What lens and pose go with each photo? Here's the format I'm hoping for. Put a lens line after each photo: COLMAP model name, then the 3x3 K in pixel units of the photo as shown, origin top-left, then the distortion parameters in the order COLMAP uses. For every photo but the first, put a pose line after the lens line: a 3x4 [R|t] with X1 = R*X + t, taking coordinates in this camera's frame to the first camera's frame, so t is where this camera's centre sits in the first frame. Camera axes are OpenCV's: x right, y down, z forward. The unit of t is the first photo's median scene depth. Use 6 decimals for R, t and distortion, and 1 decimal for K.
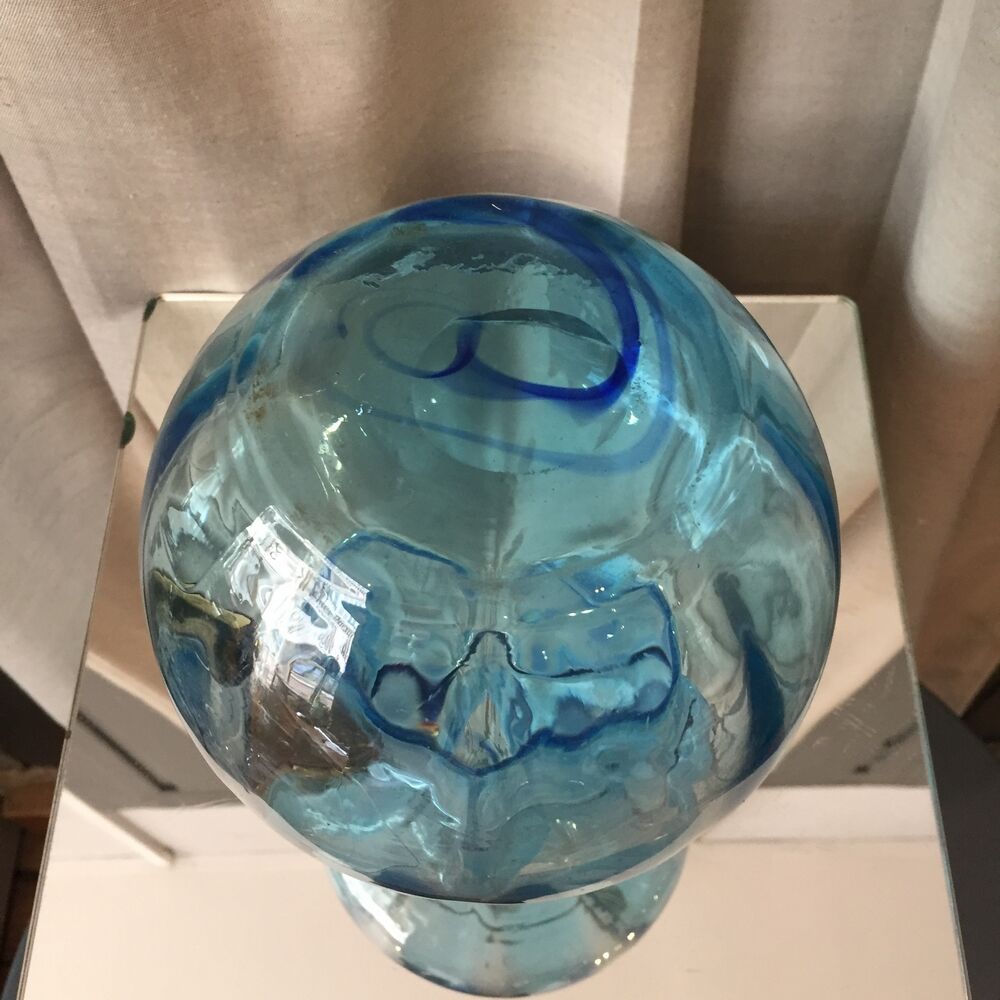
lens RADIAL K [[1167.6, 0, 496.2], [0, 1167.6, 498.3], [0, 0, 1]] dist [0.124519, -0.210068]
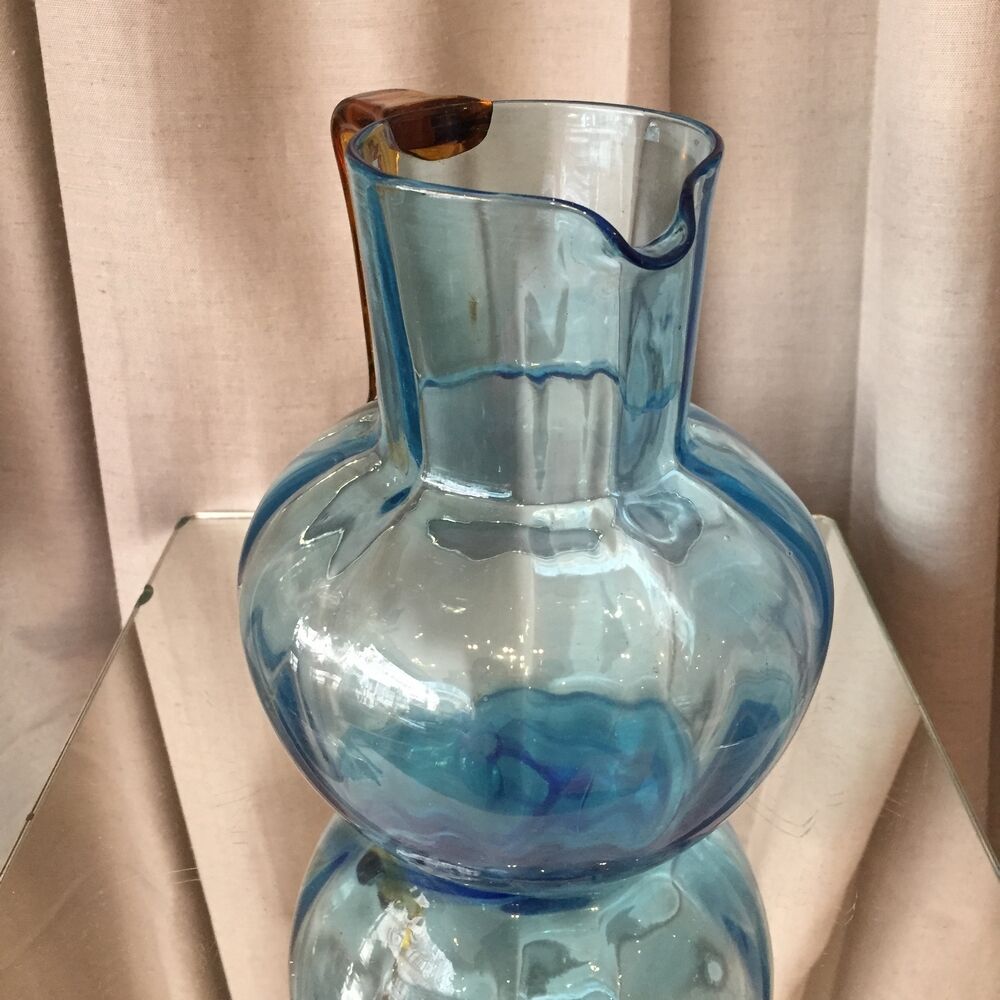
lens RADIAL K [[1167.6, 0, 496.2], [0, 1167.6, 498.3], [0, 0, 1]] dist [0.124519, -0.210068]
pose [[0.999978, 0.006303, 0.002205, -0.008779], [-0.004055, 0.835511, -0.549459, 0.445845], [-0.005306, 0.549438, 0.835517, 0.092345]]
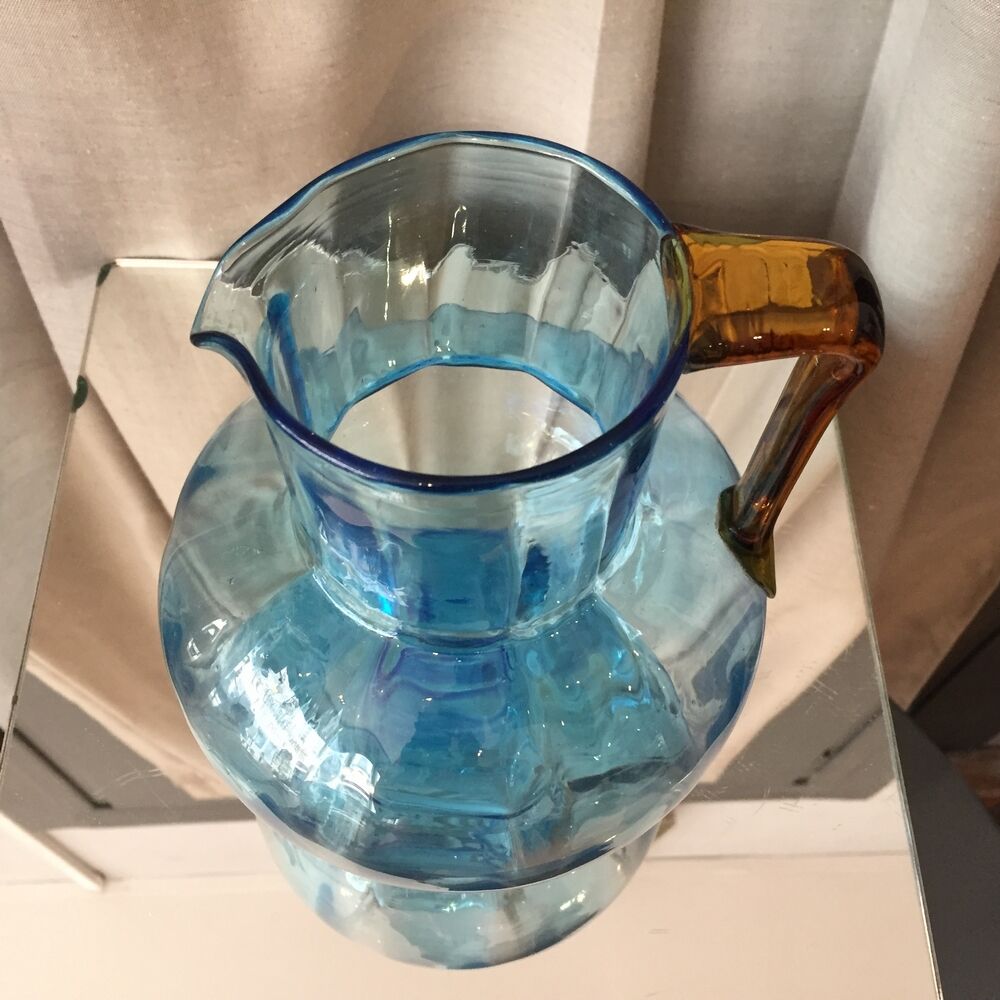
lens RADIAL K [[1167.6, 0, 496.2], [0, 1167.6, 498.3], [0, 0, 1]] dist [0.124519, -0.210068]
pose [[0.998657, 0.005053, 0.051559, -0.019886], [-0.003951, 0.999762, -0.021452, 0.049157], [-0.051655, 0.021219, 0.998440, 0.008888]]
